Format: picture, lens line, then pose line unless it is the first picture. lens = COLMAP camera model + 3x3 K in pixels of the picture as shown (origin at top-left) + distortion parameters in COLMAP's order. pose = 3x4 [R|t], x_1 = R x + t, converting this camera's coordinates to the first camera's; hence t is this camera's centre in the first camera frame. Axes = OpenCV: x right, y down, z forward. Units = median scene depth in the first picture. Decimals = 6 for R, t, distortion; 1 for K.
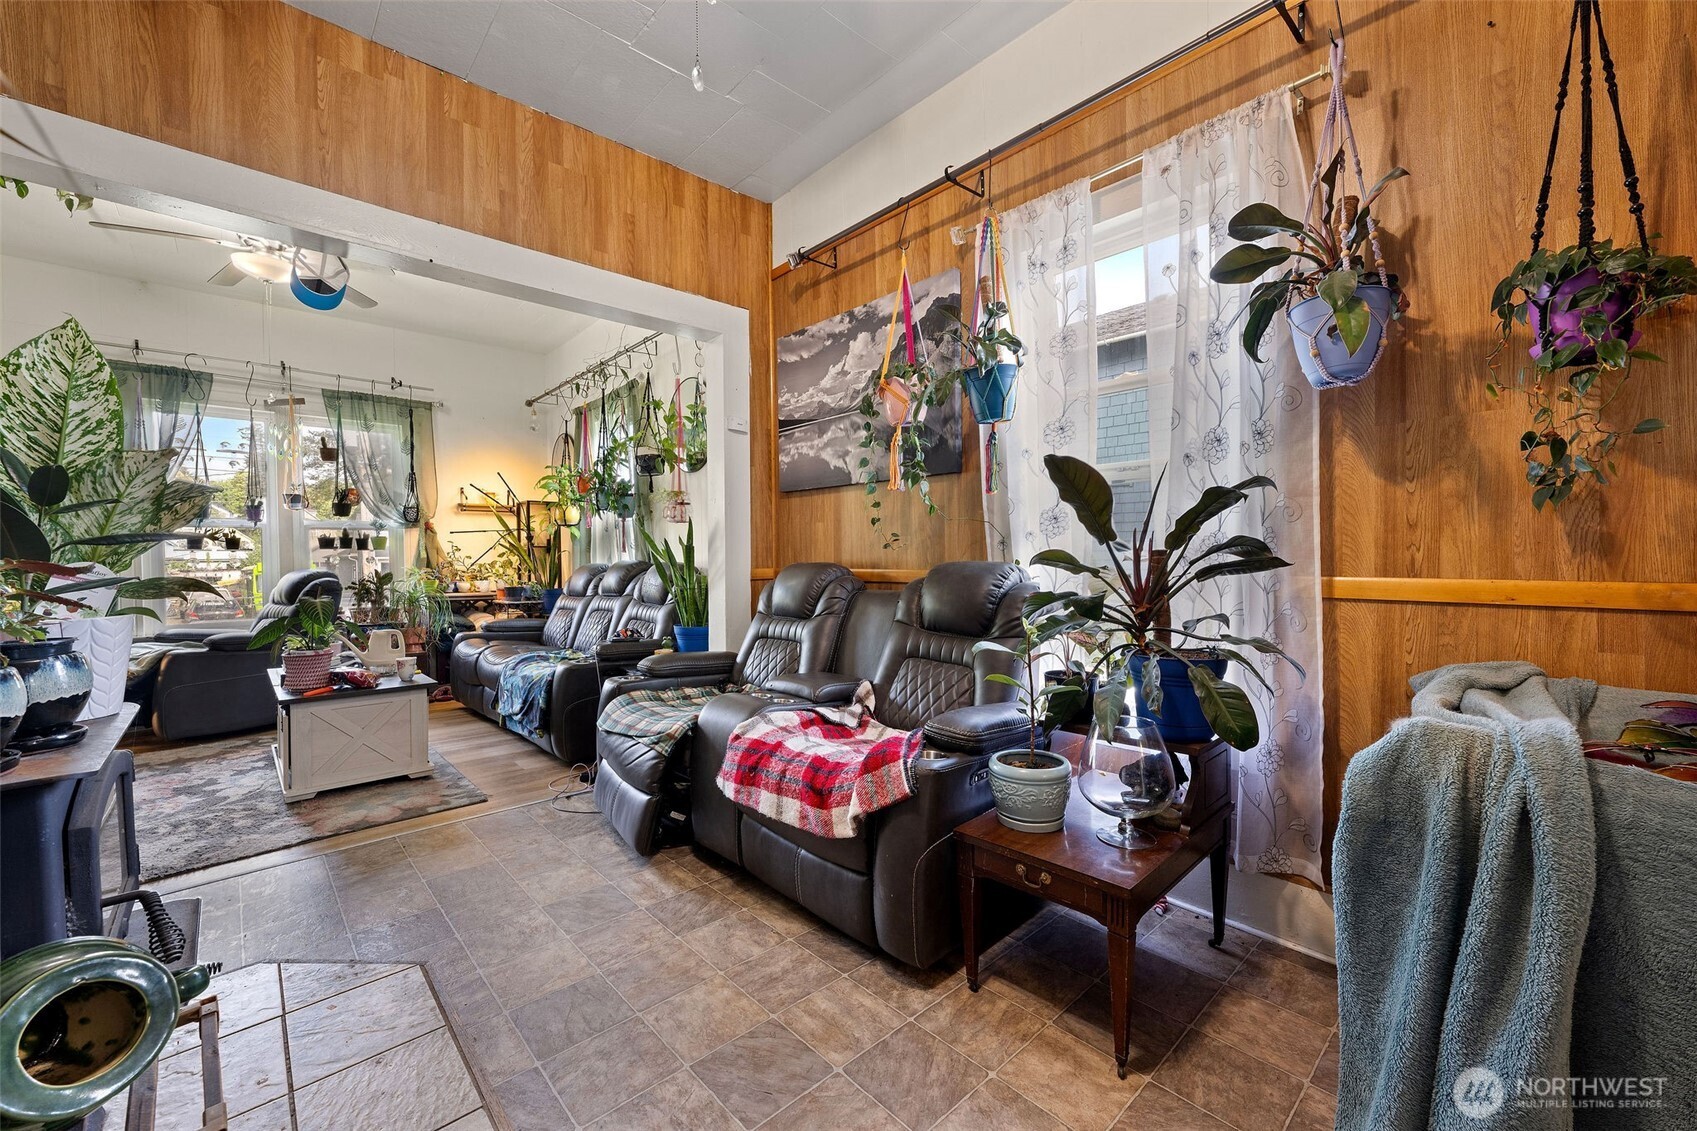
lens RADIAL K [[668.1, 0, 848.2], [0, 668.1, 568.6], [0, 0, 1]] dist [-0.002003, 0.000456]
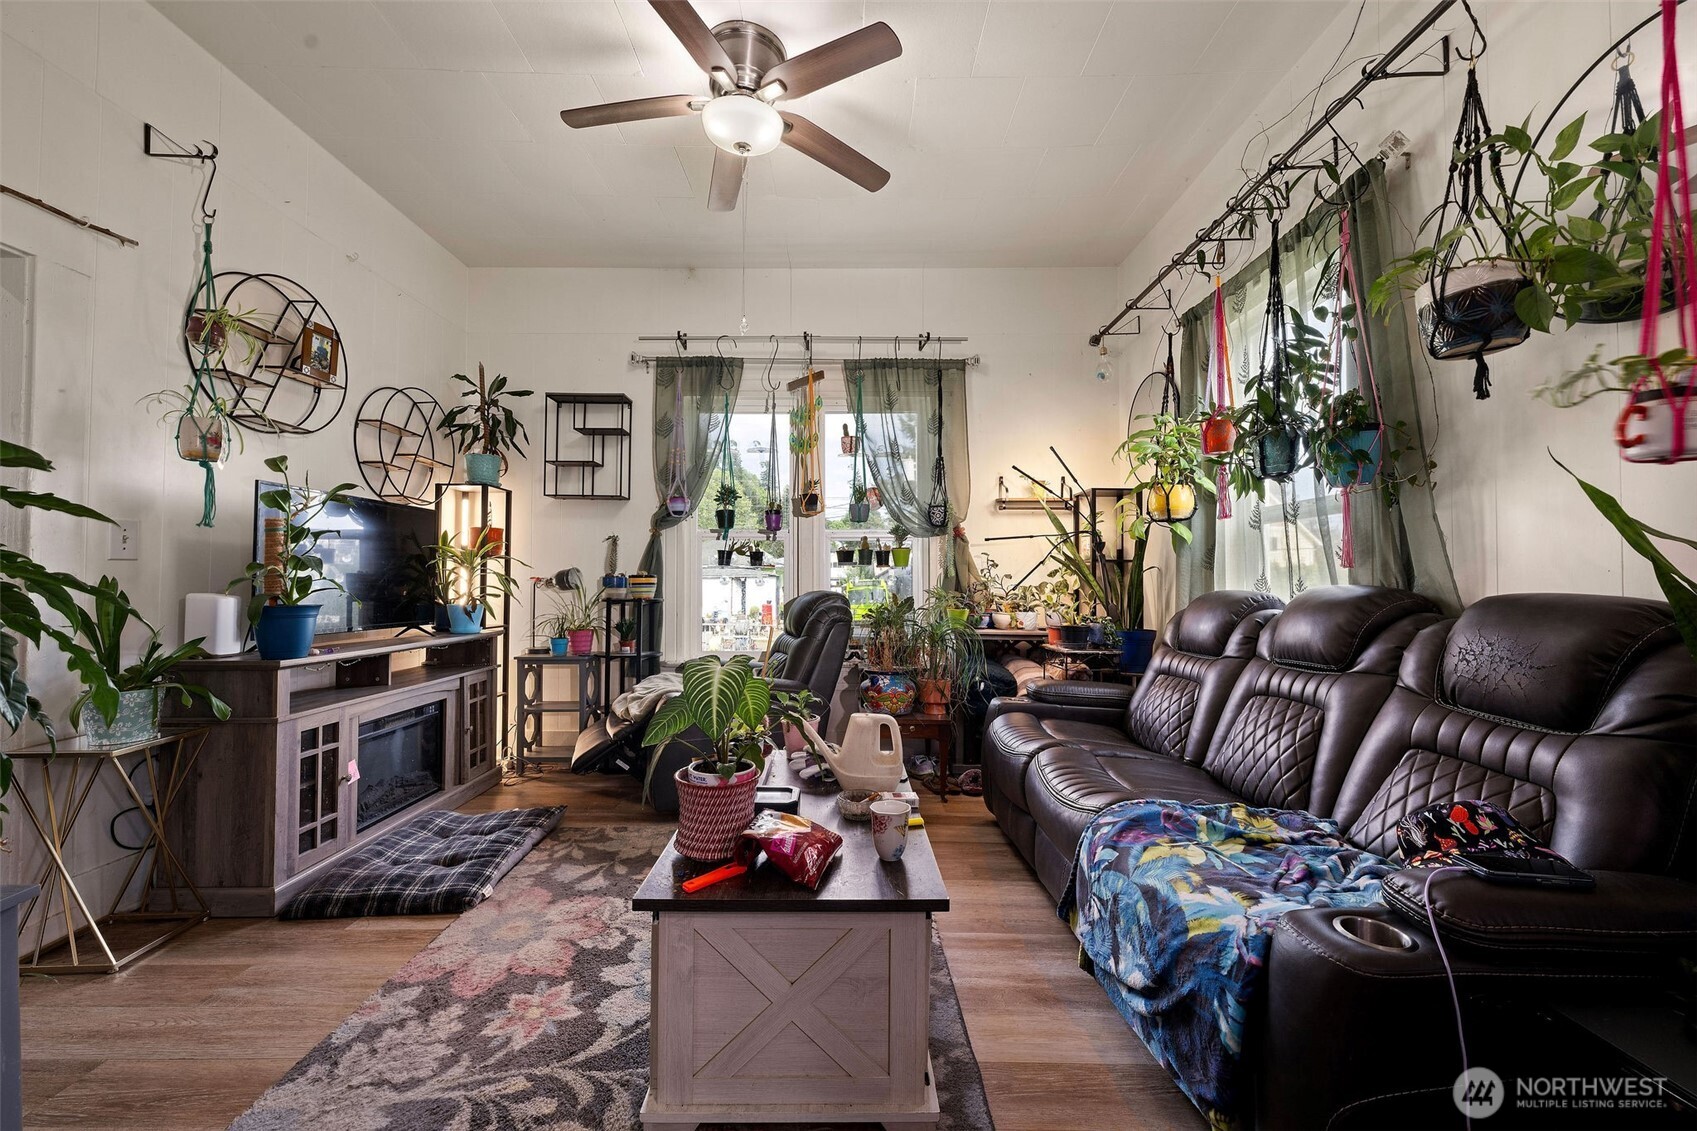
lens RADIAL K [[668.1, 0, 841.5], [0, 668.1, 564.3], [0, 0, 1]] dist [-0.002003, 0.000456]
pose [[0.732520, -0.003979, -0.680734, -0.263542], [-0.022311, 0.999305, -0.029850, -0.006214], [0.680380, 0.037054, 0.731922, 0.442963]]
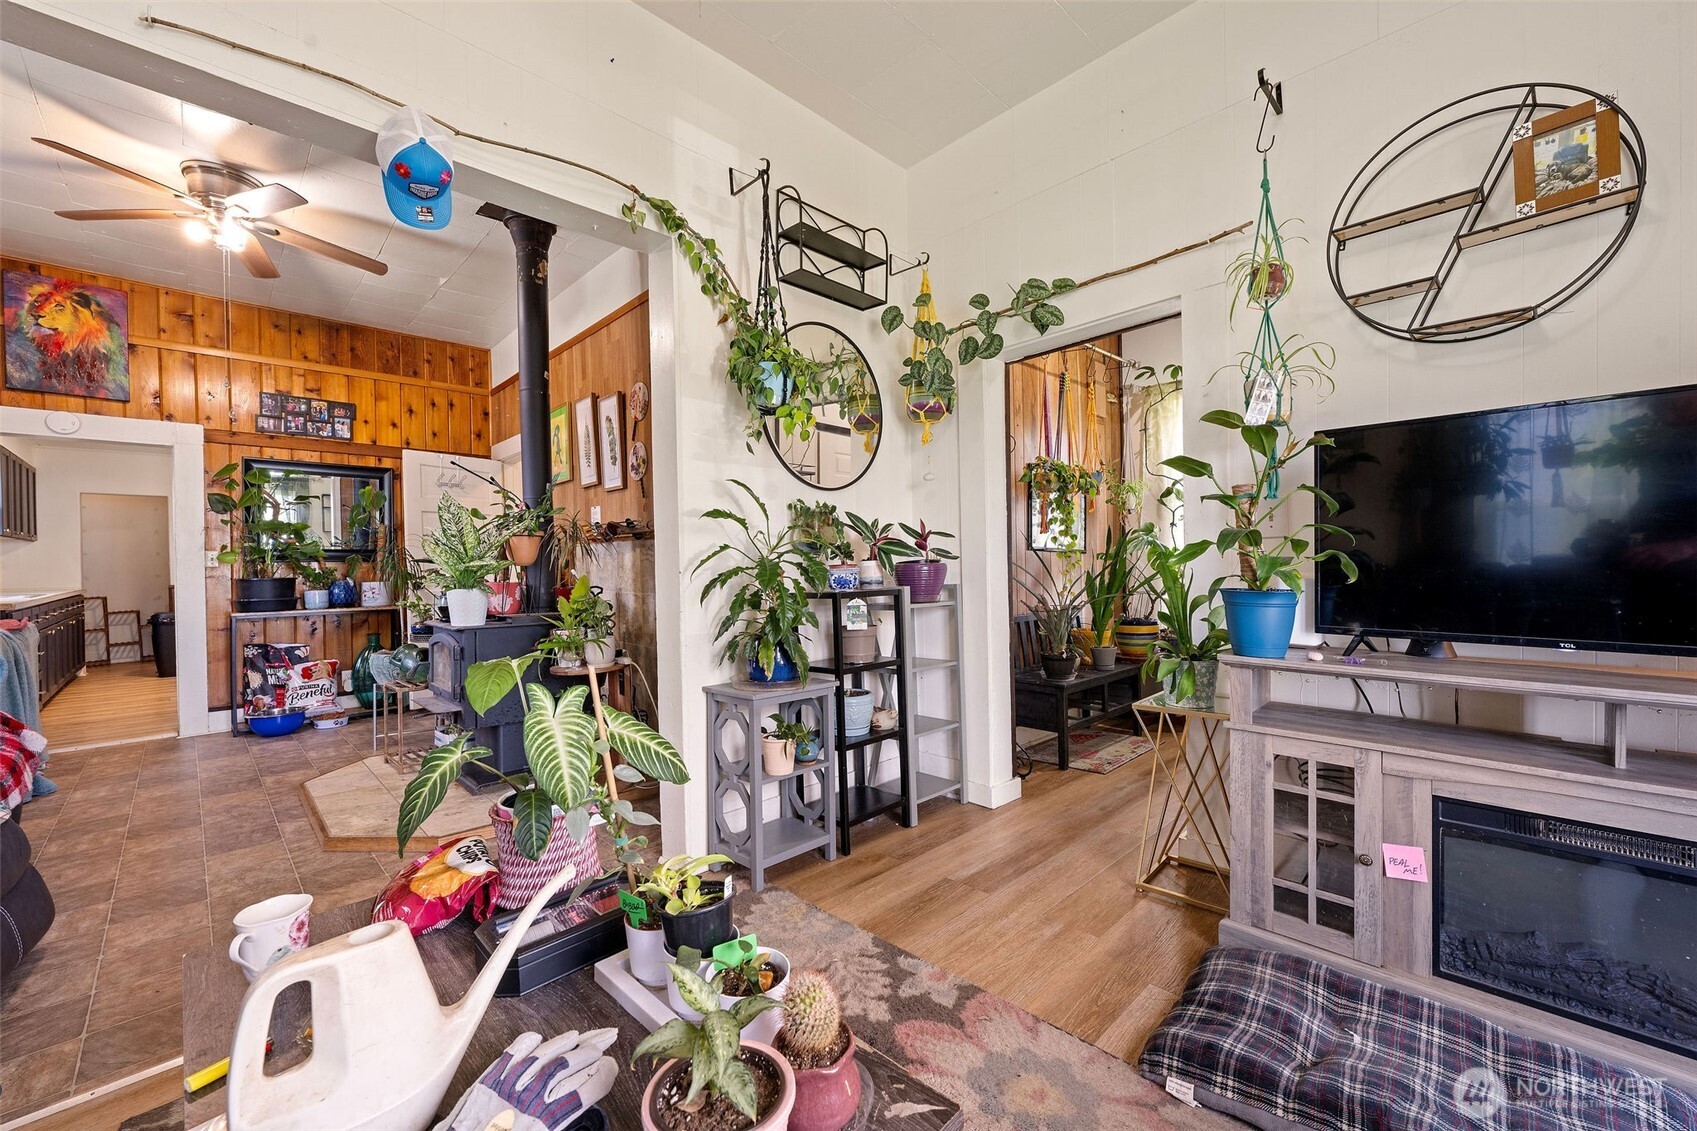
lens RADIAL K [[668.1, 0, 851.2], [0, 668.1, 565.2], [0, 0, 1]] dist [-0.002003, 0.000456]
pose [[-0.998902, 0.024461, -0.039953, -0.613049], [0.023352, 0.999336, 0.027985, -0.012276], [0.040611, 0.027021, -0.998810, 0.875874]]
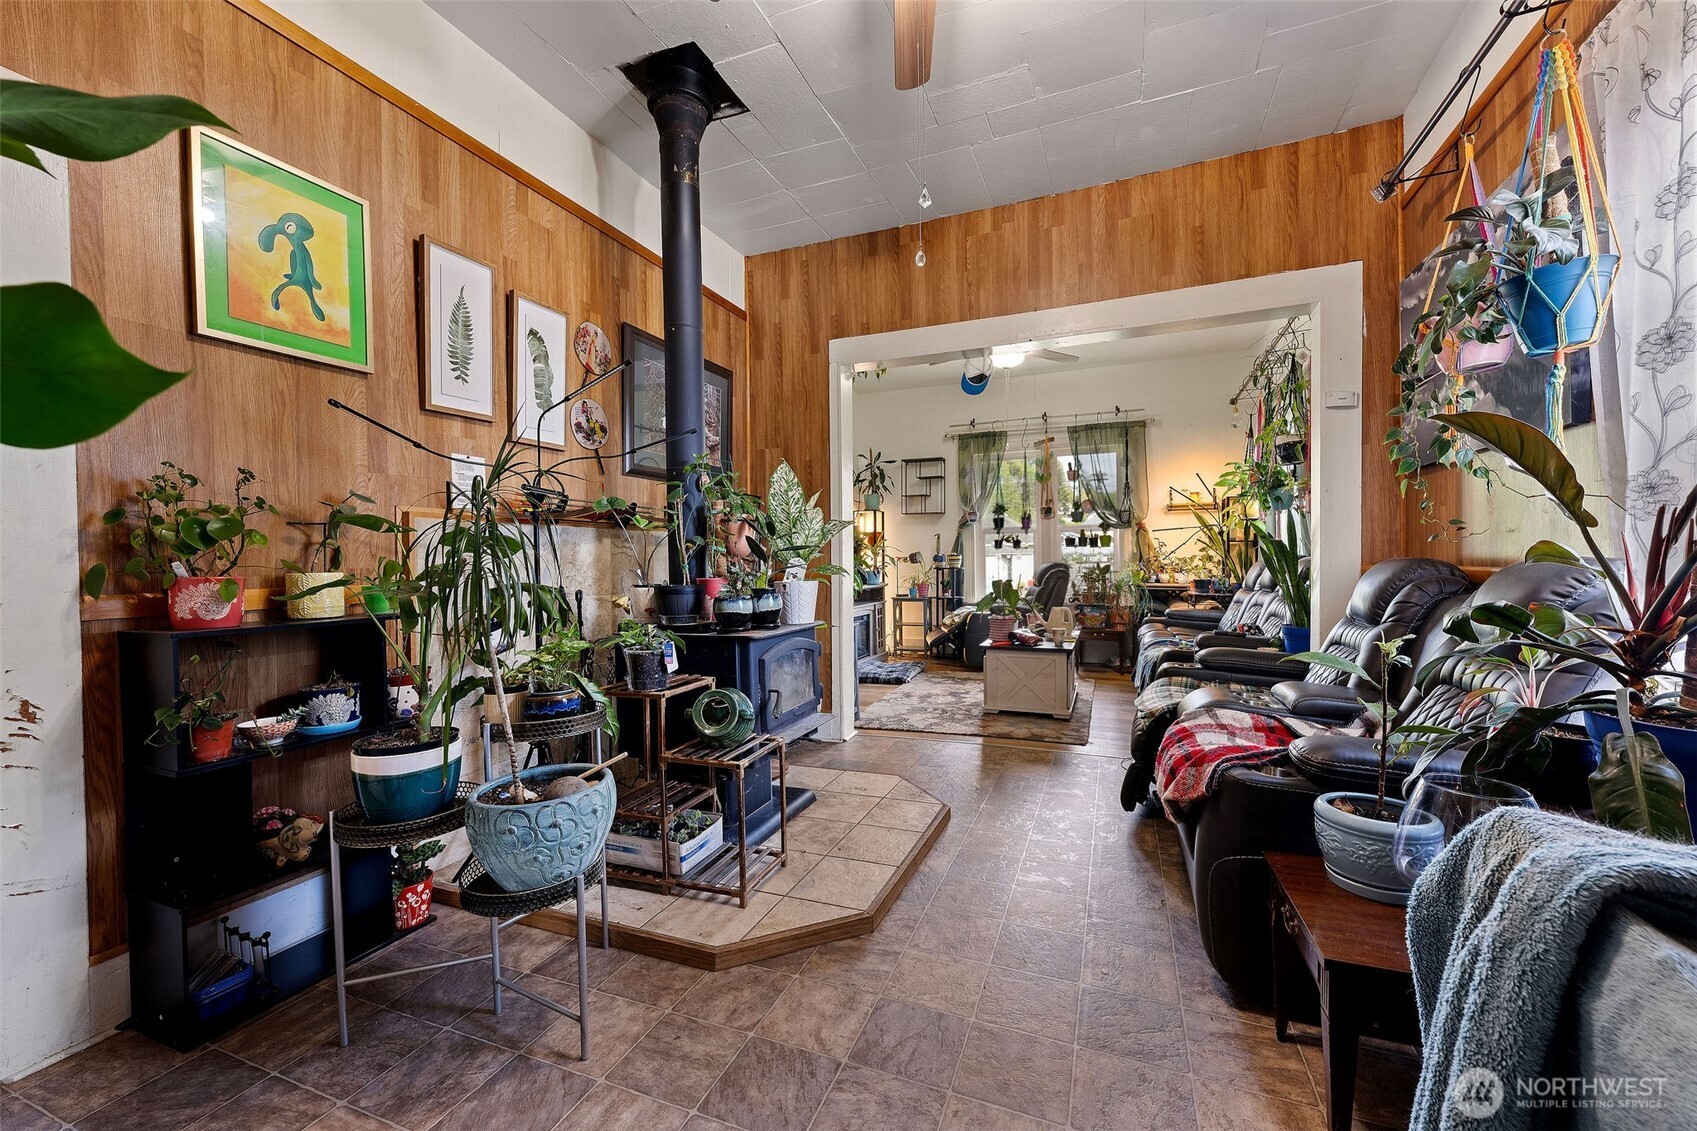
lens RADIAL K [[668.1, 0, 847.4], [0, 668.1, 569.2], [0, 0, 1]] dist [-0.002003, 0.000456]
pose [[0.425361, 0.017982, -0.904845, 0.246090], [-0.008070, 0.999838, 0.016077, -0.001926], [0.904988, 0.000464, 0.425437, 0.032408]]
